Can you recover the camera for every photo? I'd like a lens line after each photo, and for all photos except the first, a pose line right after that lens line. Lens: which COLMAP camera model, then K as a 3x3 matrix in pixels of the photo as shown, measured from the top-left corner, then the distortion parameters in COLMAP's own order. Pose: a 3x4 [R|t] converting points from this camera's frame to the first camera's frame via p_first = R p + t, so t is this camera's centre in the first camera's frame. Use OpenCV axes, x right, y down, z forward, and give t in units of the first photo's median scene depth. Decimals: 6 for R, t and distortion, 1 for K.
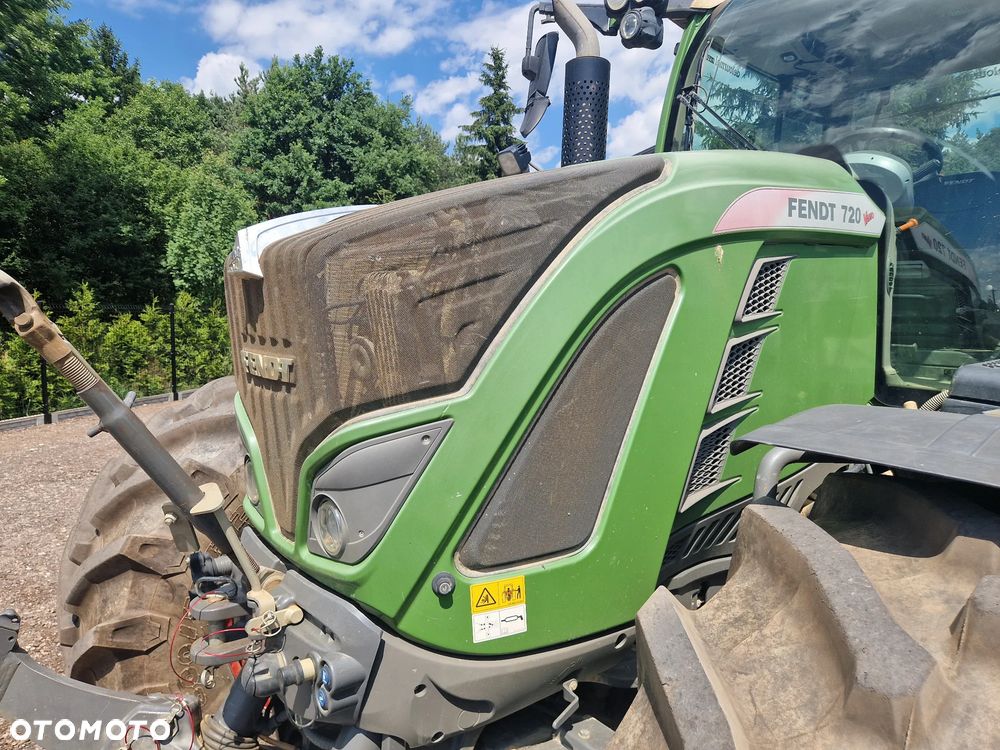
lens RADIAL K [[661.8, 0, 494.6], [0, 661.8, 379.3], [0, 0, 1]] dist [0.130906, -0.130508]
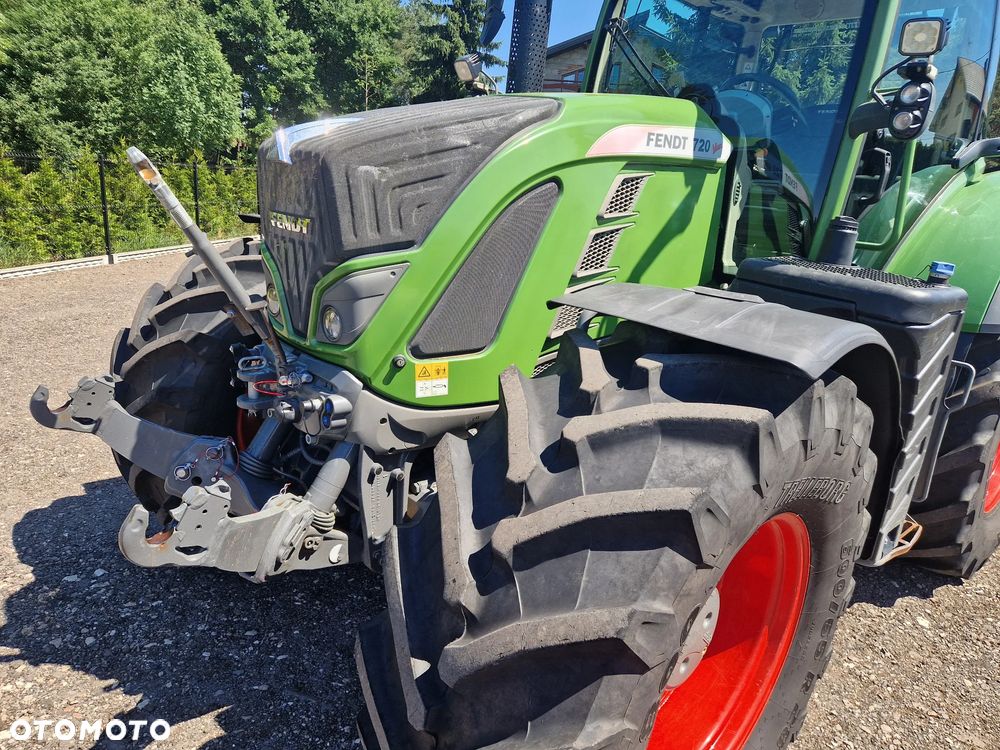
lens RADIAL K [[668.7, 0, 497.5], [0, 668.7, 373.2], [0, 0, 1]] dist [0.079280, -0.068065]
pose [[0.995073, 0.056260, 0.081639, 0.003543], [-0.068699, 0.984953, 0.158584, 0.004902], [-0.071489, -0.163411, 0.983964, -0.073551]]
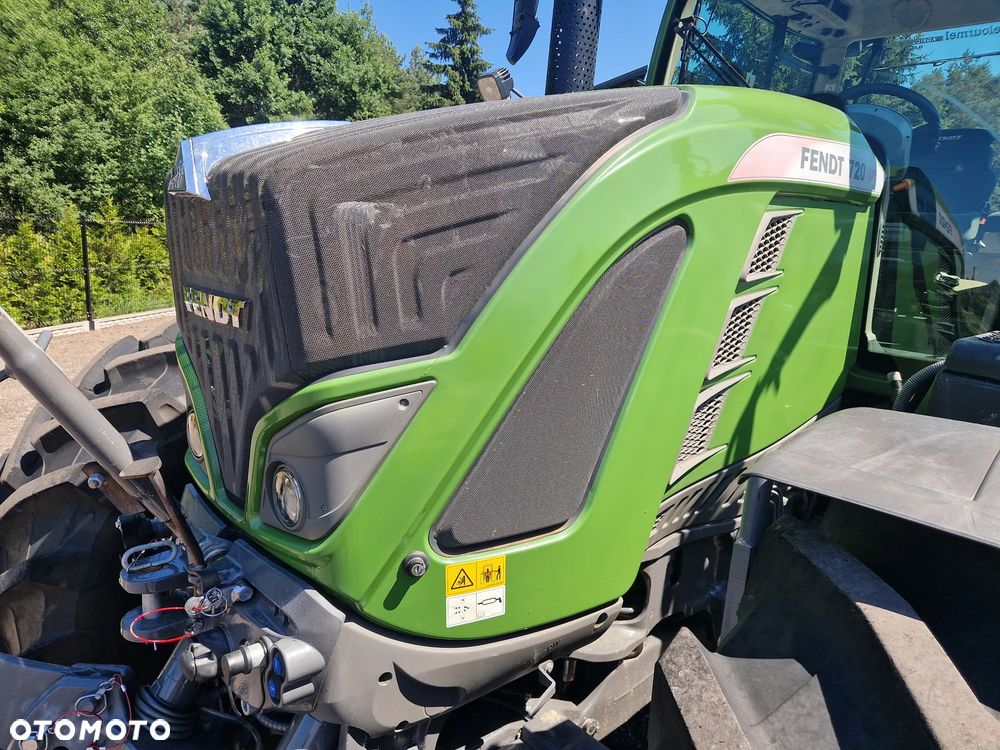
lens RADIAL K [[668.7, 0, 497.5], [0, 668.7, 373.2], [0, 0, 1]] dist [0.079280, -0.068065]
pose [[0.996281, 0.043570, 0.074339, -0.004910], [-0.049811, 0.995196, 0.084284, -0.003042], [-0.070309, -0.087673, 0.993665, 0.013174]]
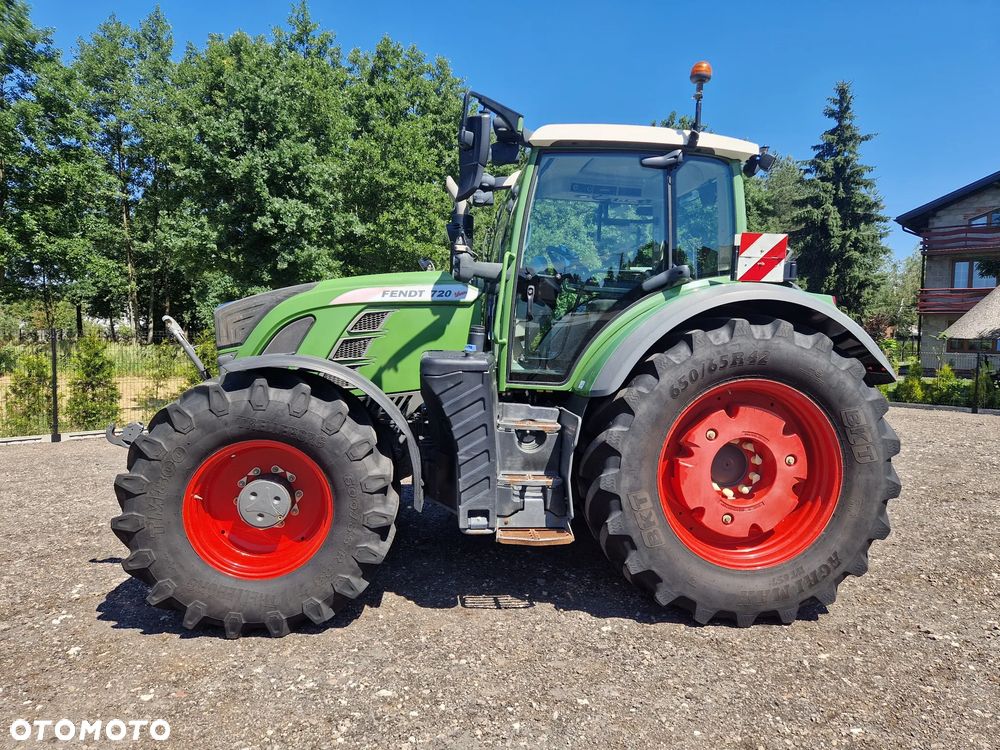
lens RADIAL K [[683.4, 0, 500.6], [0, 683.4, 373.8], [0, 0, 1]] dist [0.083812, -0.085110]
pose [[0.842431, 0.040070, -0.537312, 0.369648], [-0.075350, 0.996193, -0.043848, 0.026702], [0.533509, 0.077426, 0.842243, -0.177009]]
